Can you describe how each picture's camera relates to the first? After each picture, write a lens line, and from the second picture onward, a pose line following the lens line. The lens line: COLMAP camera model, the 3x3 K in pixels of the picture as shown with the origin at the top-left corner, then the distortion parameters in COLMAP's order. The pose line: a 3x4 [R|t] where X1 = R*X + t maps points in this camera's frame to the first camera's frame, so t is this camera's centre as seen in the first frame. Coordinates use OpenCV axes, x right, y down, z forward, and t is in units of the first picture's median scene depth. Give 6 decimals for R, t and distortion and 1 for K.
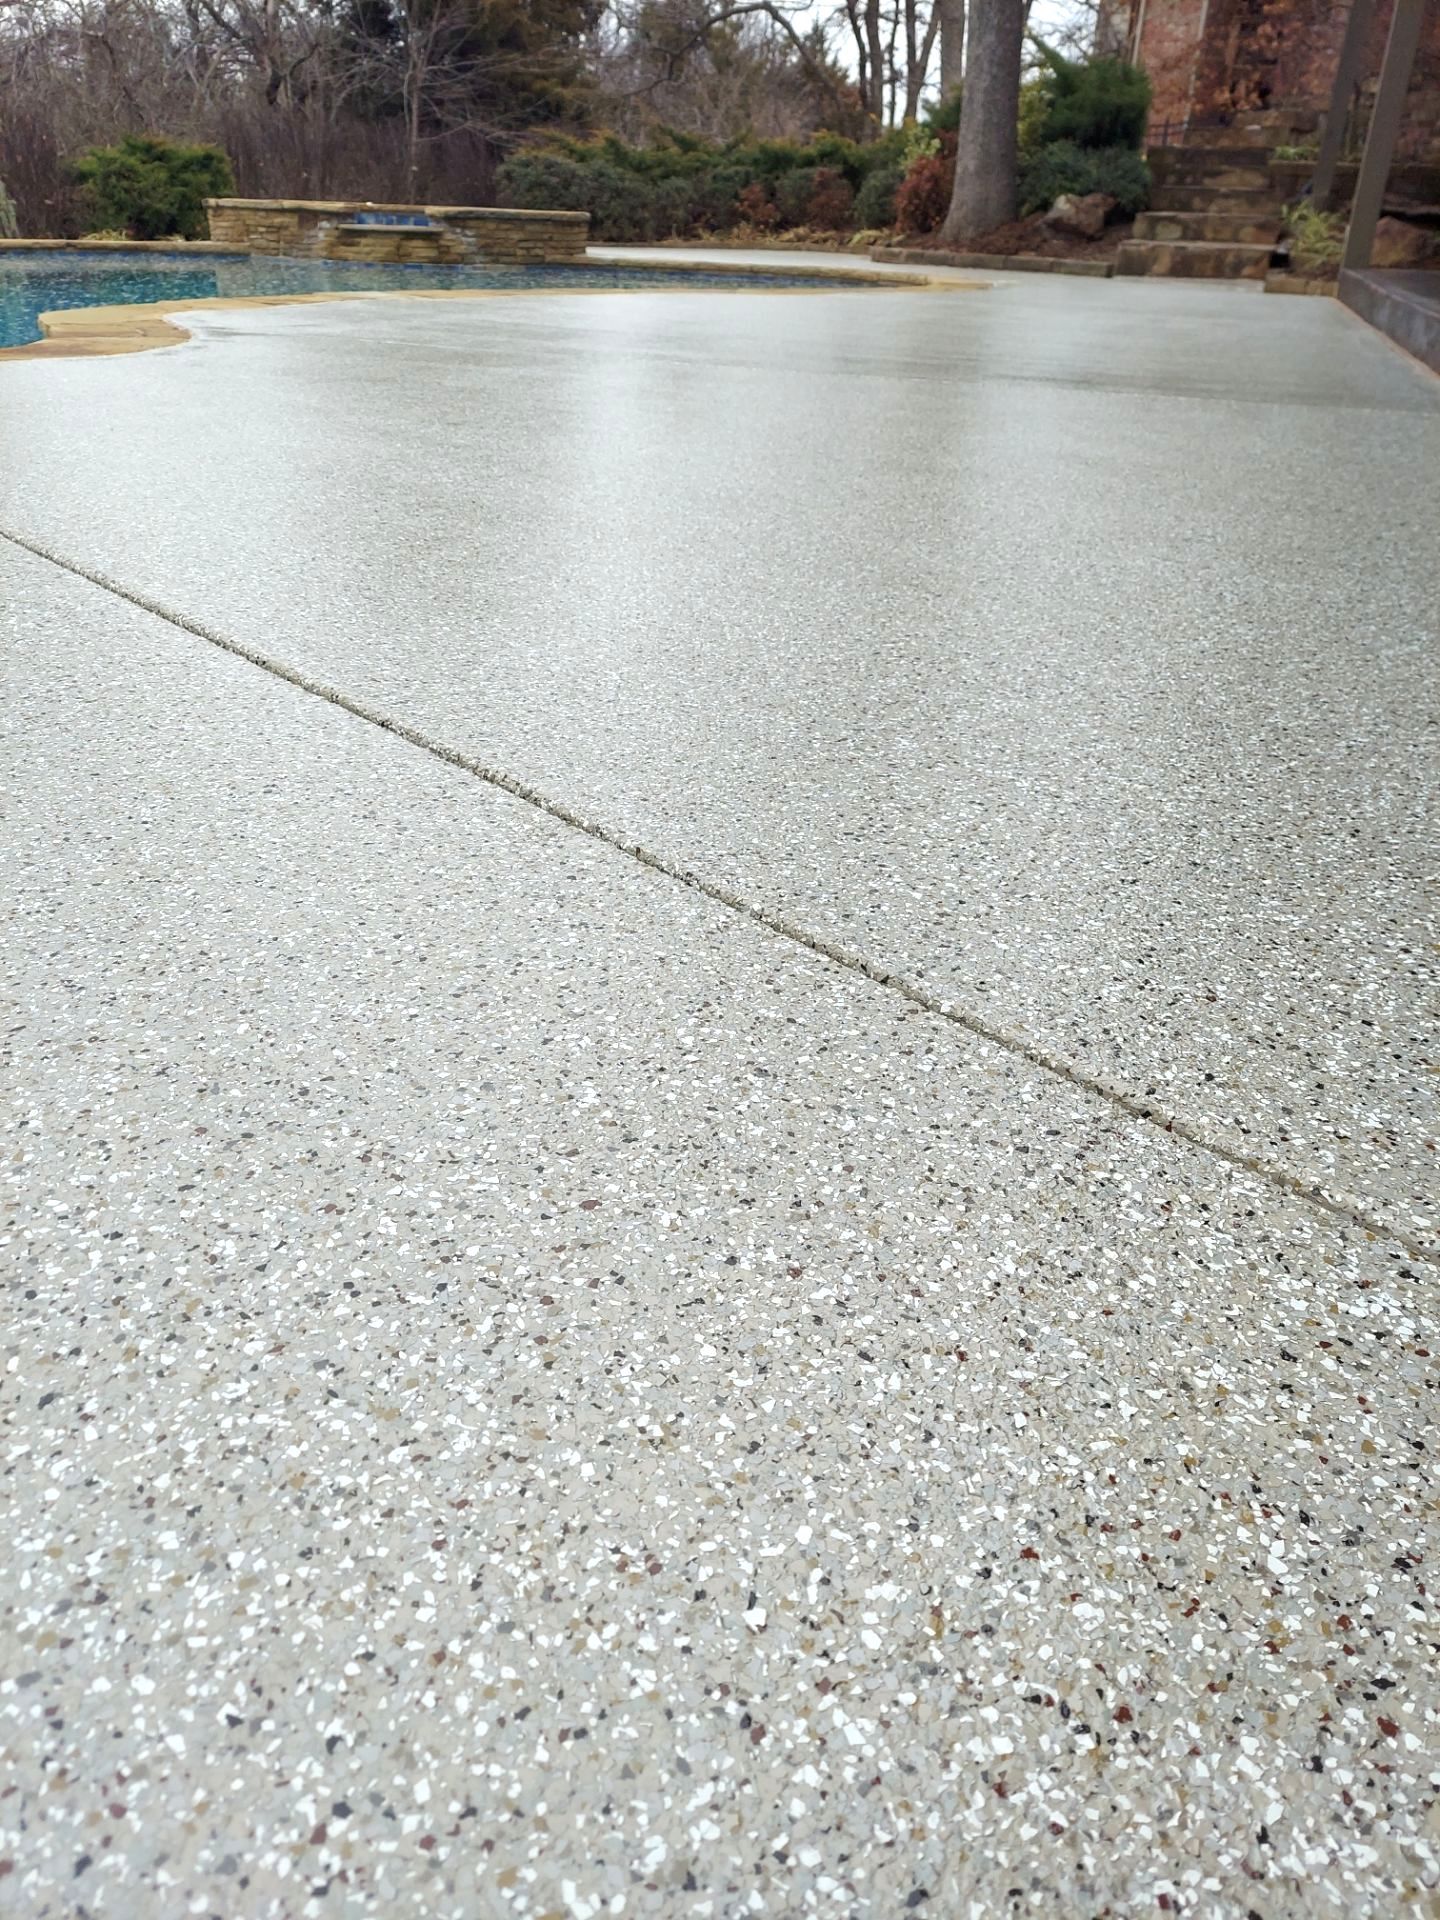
lens RADIAL K [[1318.4, 0, 748.7], [0, 1318.4, 971.4], [0, 0, 1]] dist [0.121535, -0.113817]
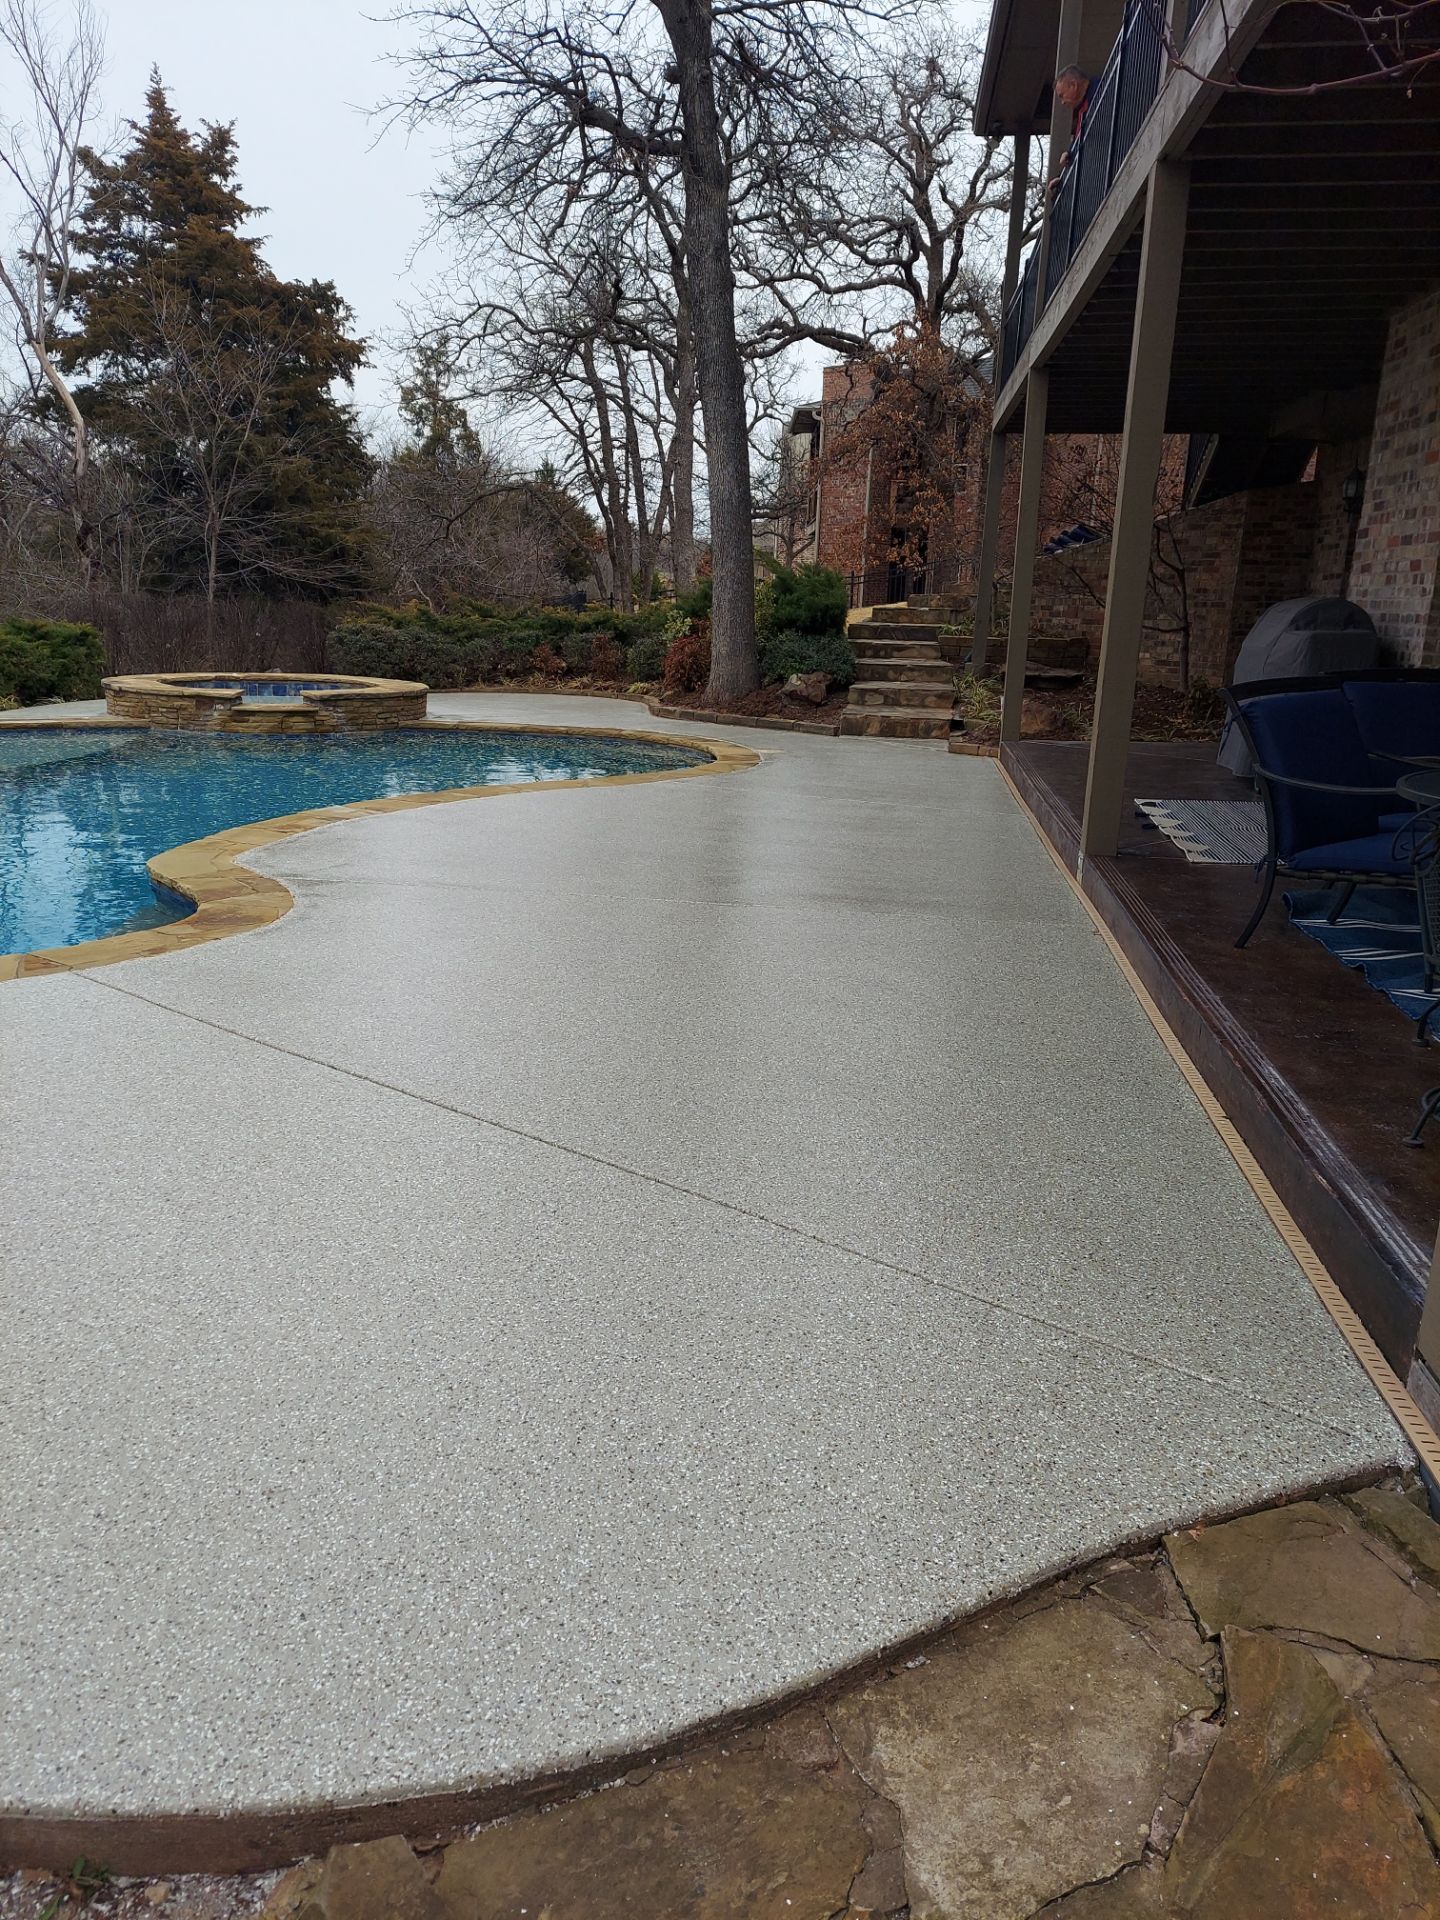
lens RADIAL K [[1308.1, 0, 711.2], [0, 1308.1, 1008.5], [0, 0, 1]] dist [0.212030, -0.310643]
pose [[0.986149, -0.055717, 0.156226, -0.065189], [0.085906, 0.977288, -0.193724, -0.003466], [-0.141884, 0.204461, 0.968537, -0.168420]]
